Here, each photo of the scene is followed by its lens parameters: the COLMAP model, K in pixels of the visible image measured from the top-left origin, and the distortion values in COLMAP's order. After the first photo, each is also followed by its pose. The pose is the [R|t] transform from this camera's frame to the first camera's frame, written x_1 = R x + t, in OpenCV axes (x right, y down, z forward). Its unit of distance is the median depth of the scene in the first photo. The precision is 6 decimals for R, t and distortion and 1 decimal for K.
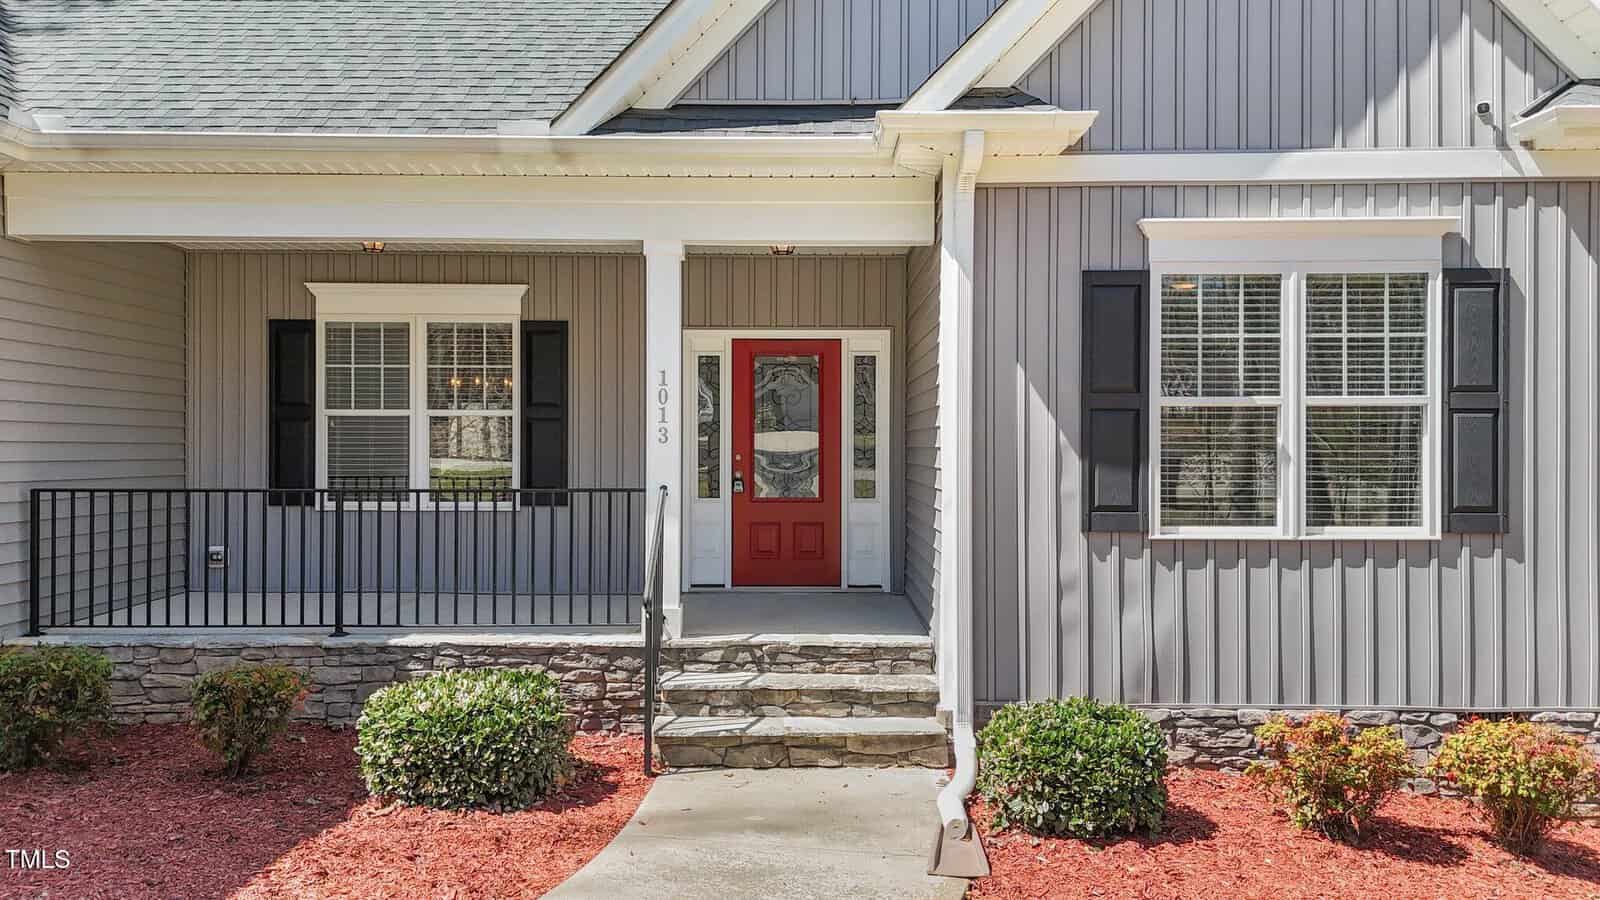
lens RADIAL K [[1155.0, 0, 800.0], [0, 1155.0, 450.0], [0, 0, 1]] dist [0.046970, -0.002074]
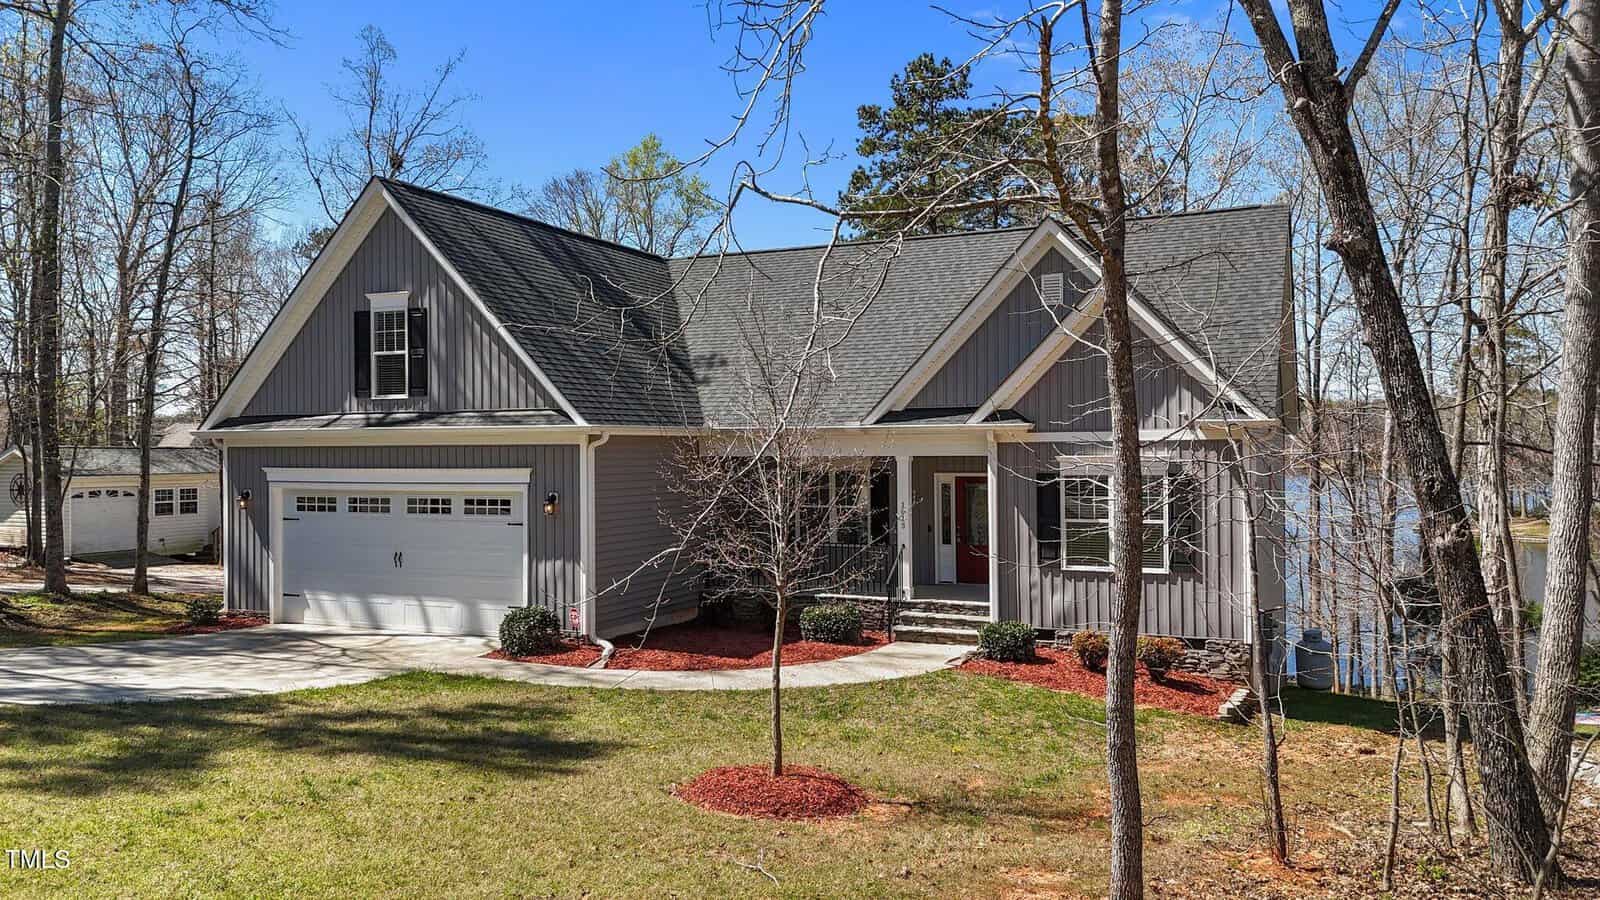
lens RADIAL K [[1155.0, 0, 800.0], [0, 1155.0, 450.0], [0, 0, 1]] dist [0.046970, -0.002074]
pose [[0.912632, -0.003630, -0.408767, 0.861537], [0.002850, 0.999993, -0.002518, -0.205012], [0.408773, 0.001133, 0.912635, -1.782292]]
